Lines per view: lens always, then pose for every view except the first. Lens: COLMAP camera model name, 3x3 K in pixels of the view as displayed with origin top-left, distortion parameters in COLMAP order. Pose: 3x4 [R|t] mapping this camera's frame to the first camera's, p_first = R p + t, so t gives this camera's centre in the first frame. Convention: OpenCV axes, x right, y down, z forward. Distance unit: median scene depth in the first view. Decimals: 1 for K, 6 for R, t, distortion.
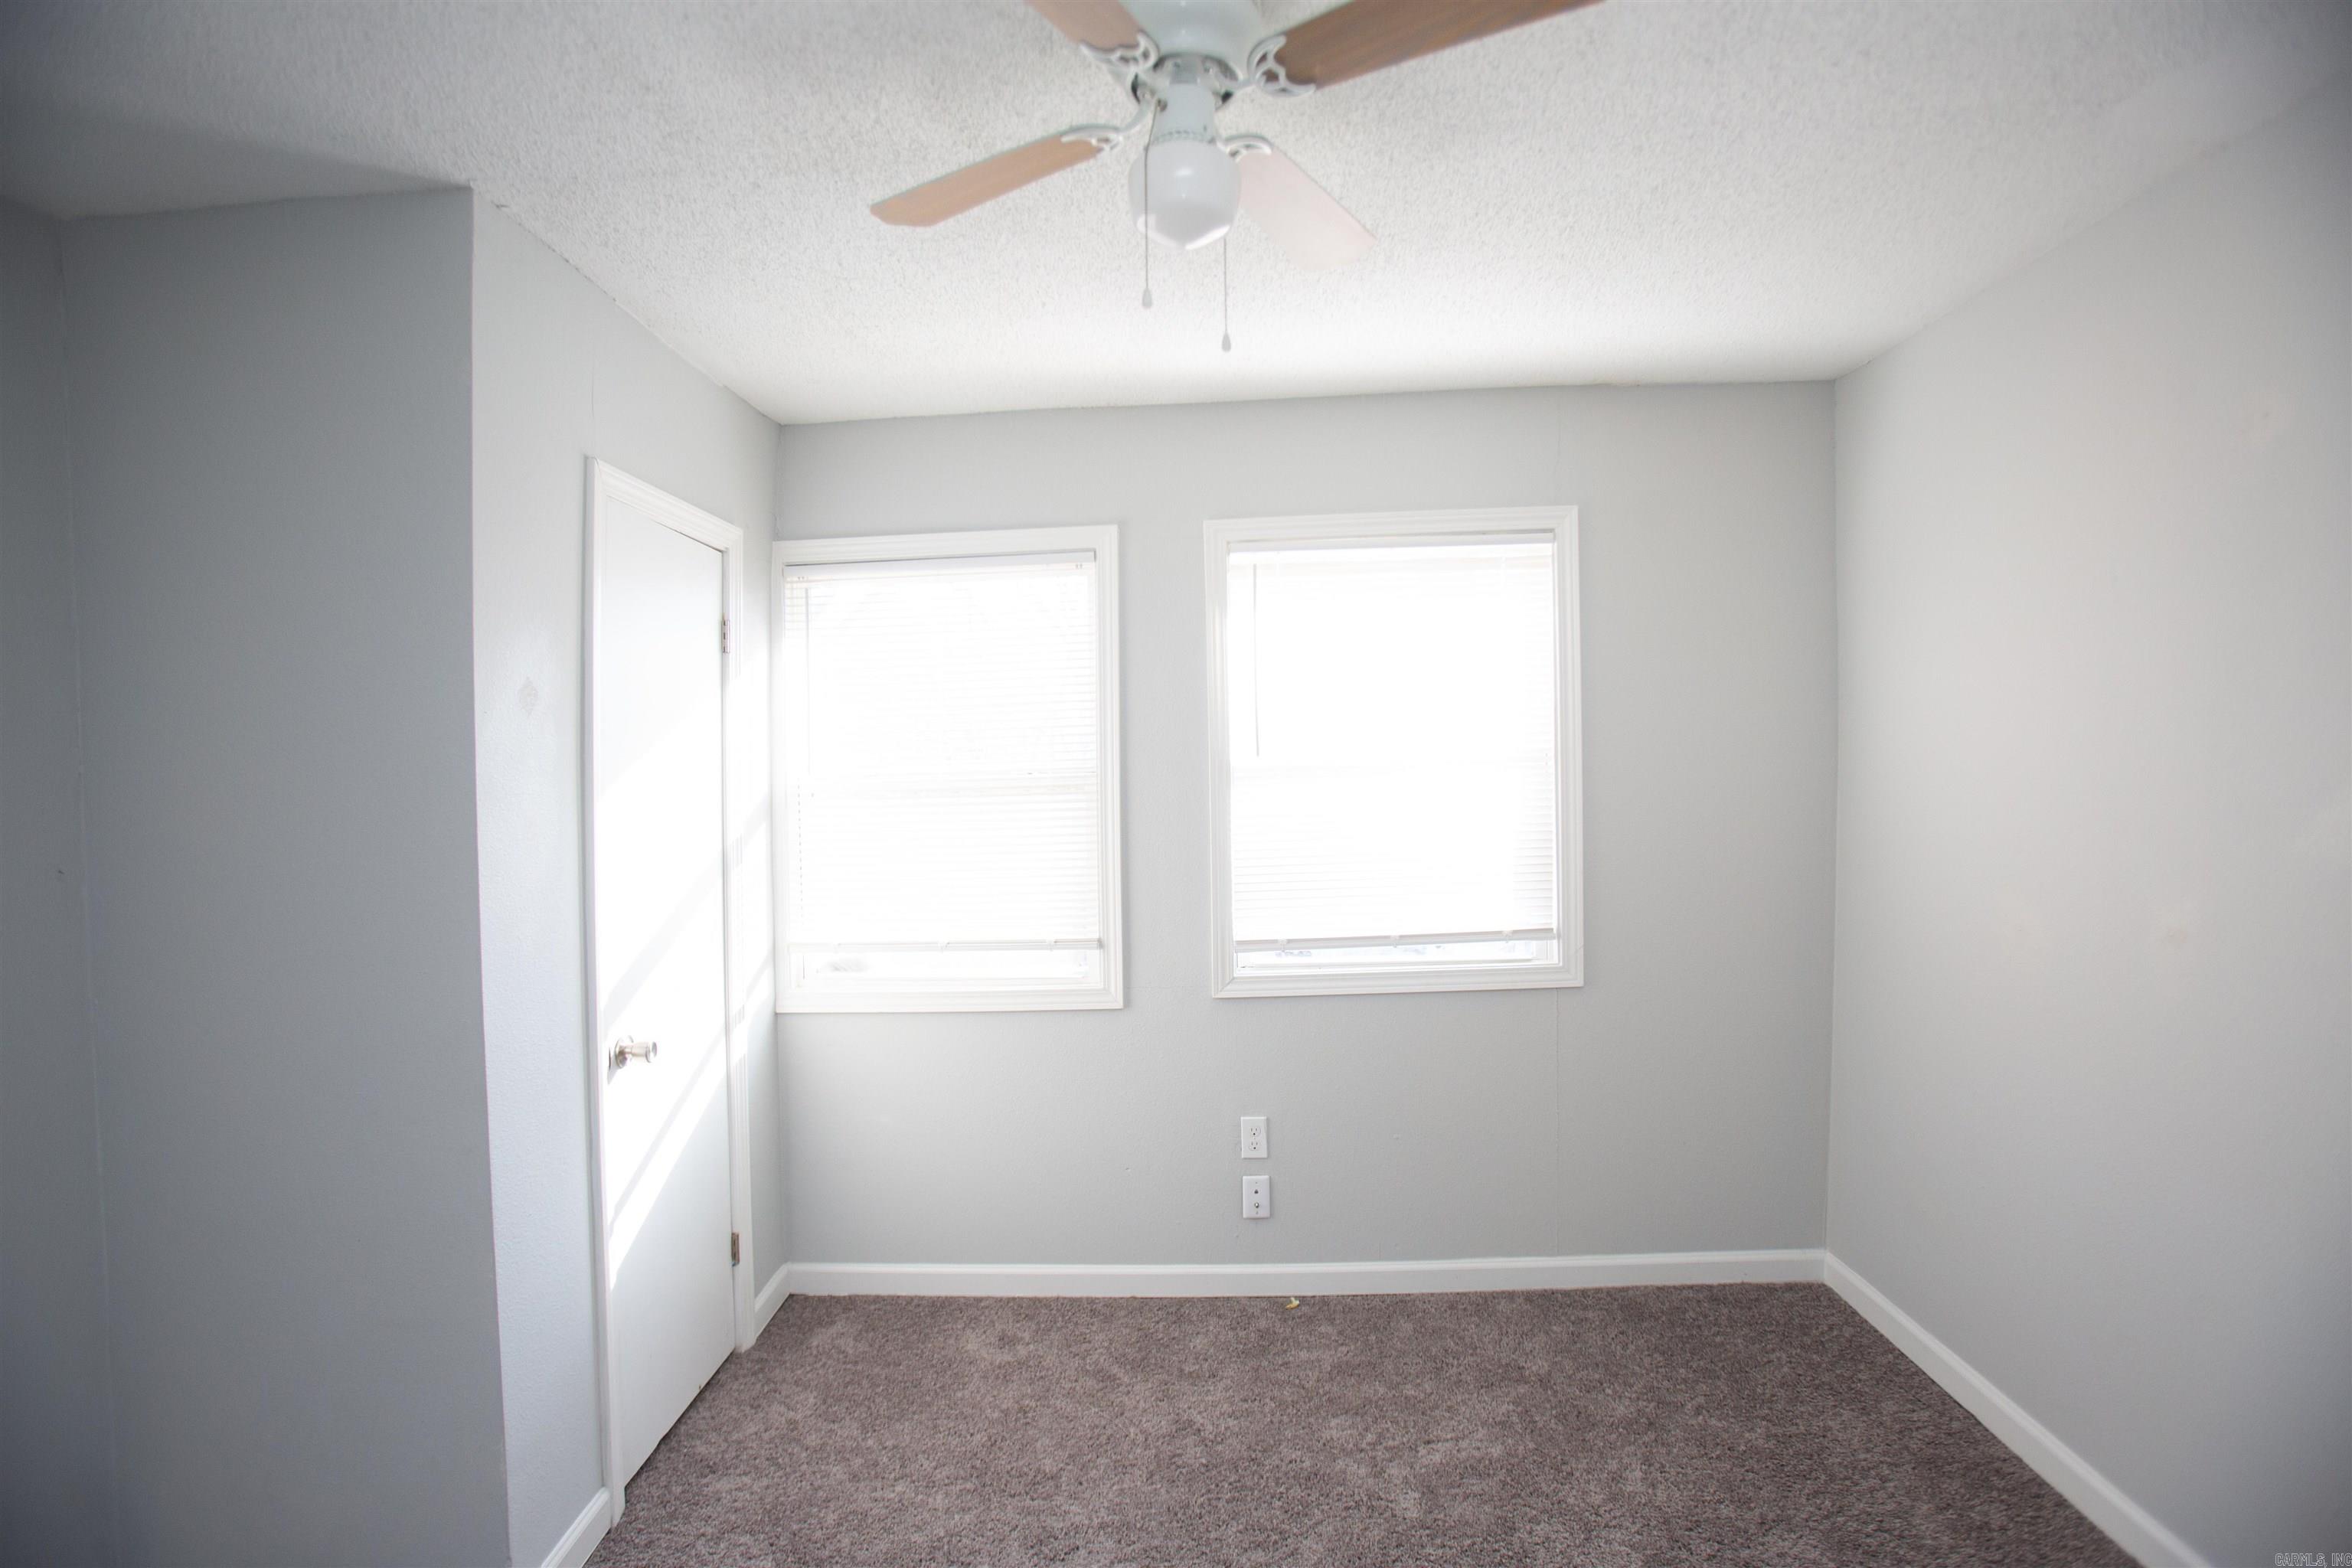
lens RADIAL K [[1087.7, 0, 1150.3], [0, 1087.7, 797.3], [0, 0, 1]] dist [-0.080171, 0.038051]
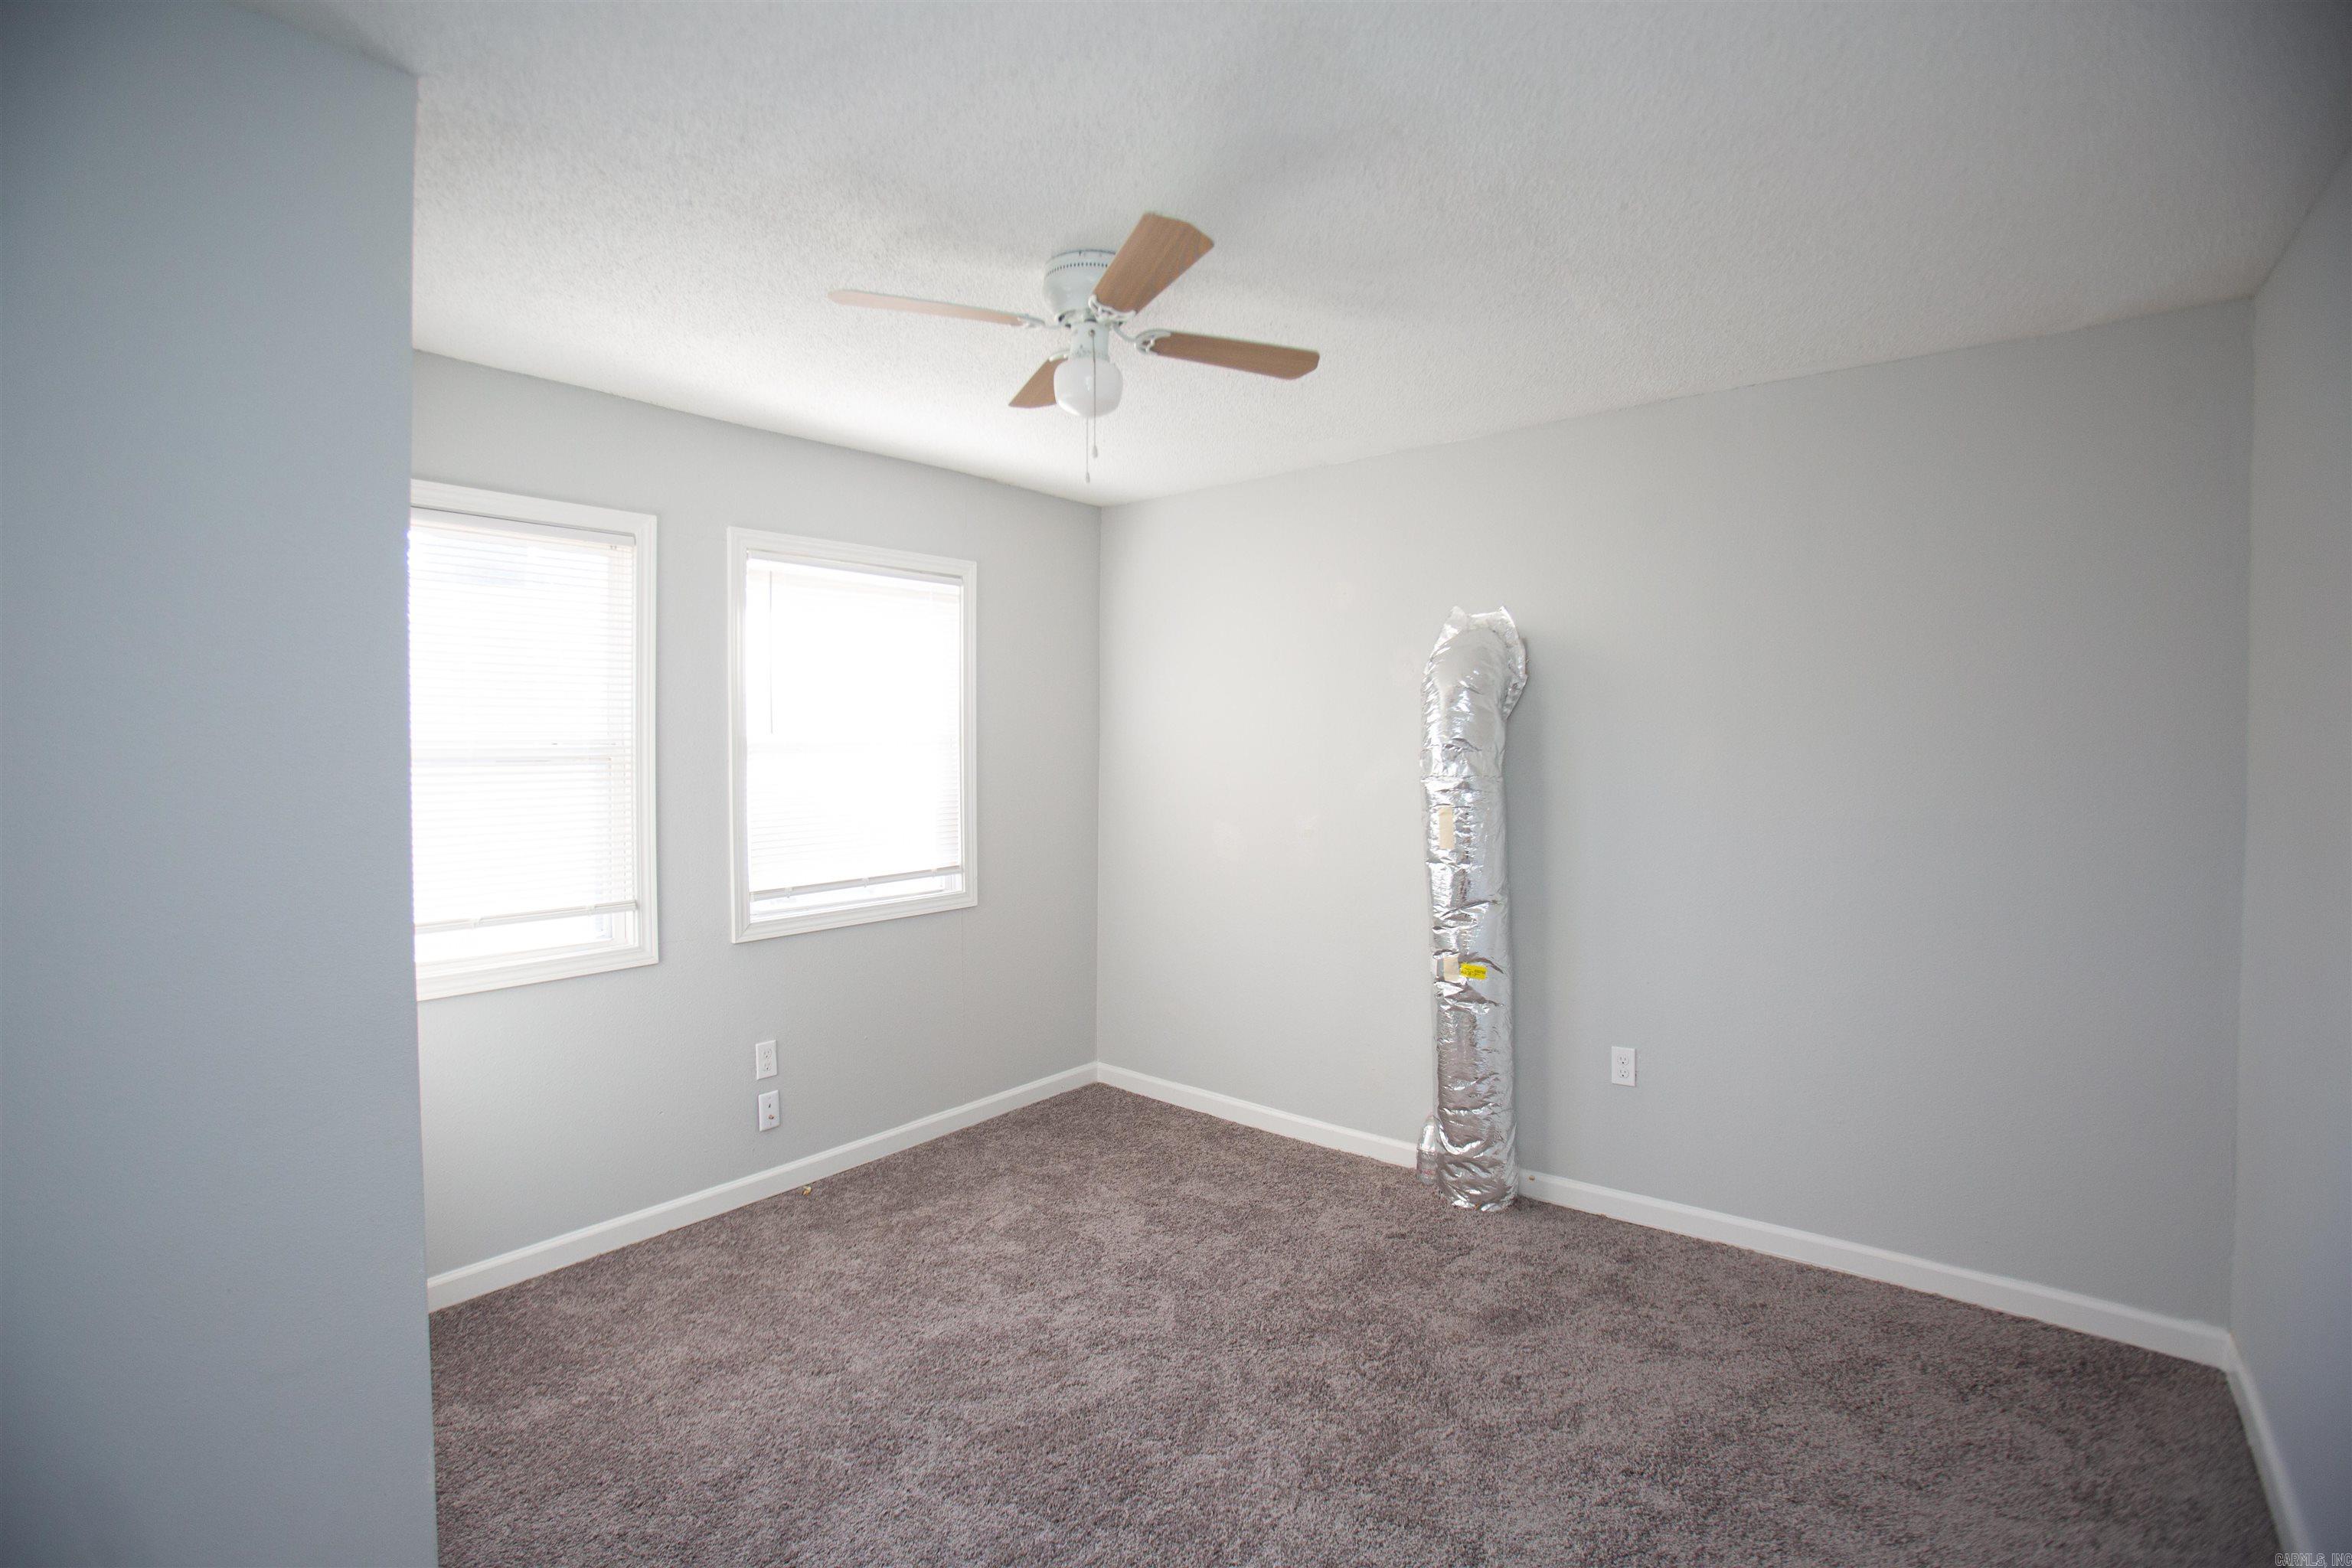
lens RADIAL K [[1087.7, 0, 1150.3], [0, 1087.7, 797.3], [0, 0, 1]] dist [-0.080171, 0.038051]
pose [[0.601958, -0.012189, 0.798435, -0.586913], [0.010431, 0.999918, 0.007401, 0.026890], [-0.798459, 0.003874, 0.602036, -0.034657]]
